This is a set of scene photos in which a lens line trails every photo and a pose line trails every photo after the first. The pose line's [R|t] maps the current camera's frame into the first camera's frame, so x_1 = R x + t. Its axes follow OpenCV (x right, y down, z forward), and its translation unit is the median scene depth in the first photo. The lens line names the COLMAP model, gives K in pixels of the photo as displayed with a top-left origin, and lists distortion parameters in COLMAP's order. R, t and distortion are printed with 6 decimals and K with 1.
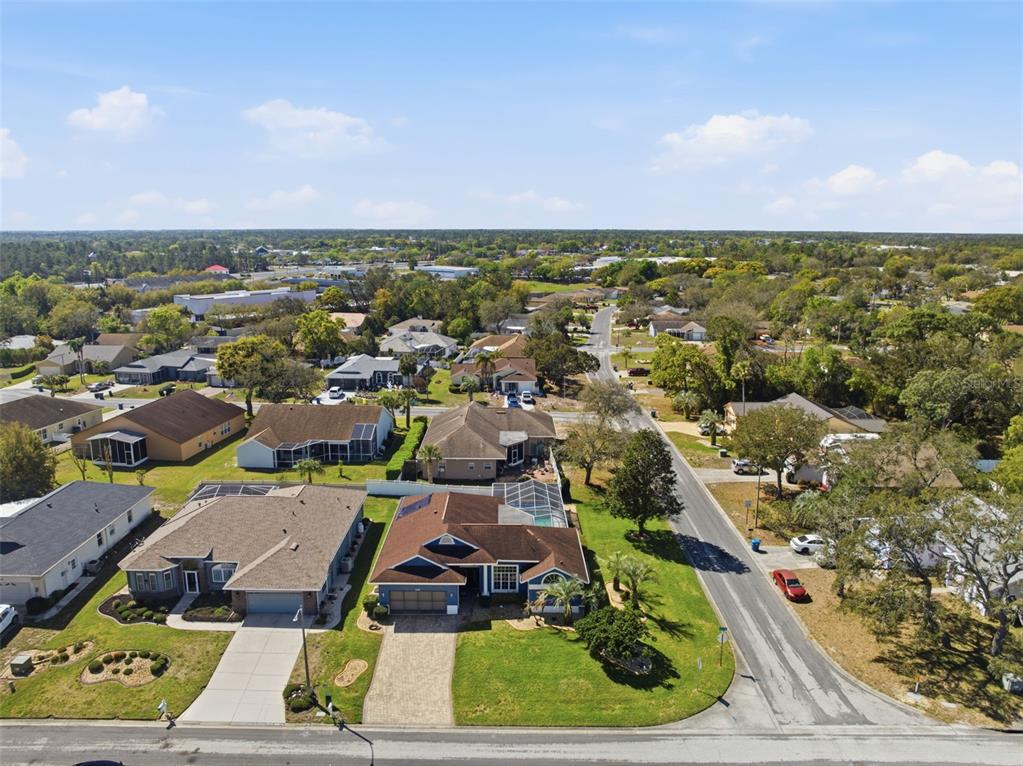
lens RADIAL K [[727.0, 0, 506.3], [0, 727.0, 379.8], [0, 0, 1]] dist [-0.034478, 0.003904]
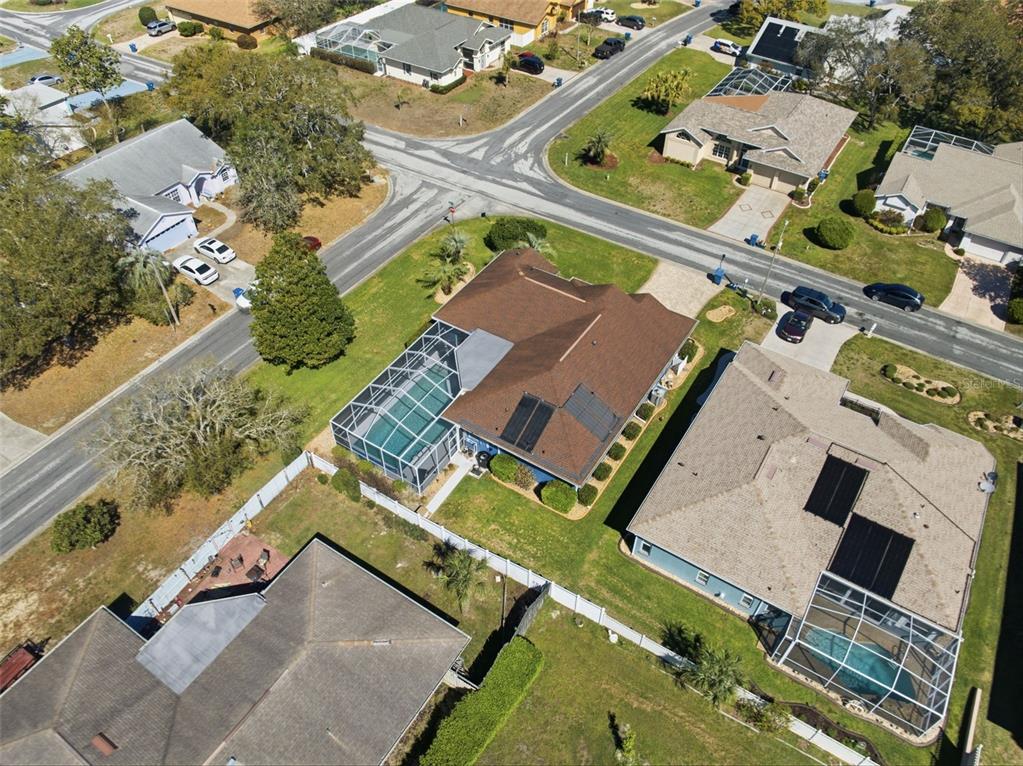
lens RADIAL K [[727.0, 0, 512.2], [0, 727.0, 381.9], [0, 0, 1]] dist [-0.034478, 0.003904]
pose [[-0.843689, -0.385489, 0.373614, -0.329668], [0.103592, 0.565972, 0.817890, -0.430839], [-0.526743, 0.728748, -0.437571, 1.422420]]
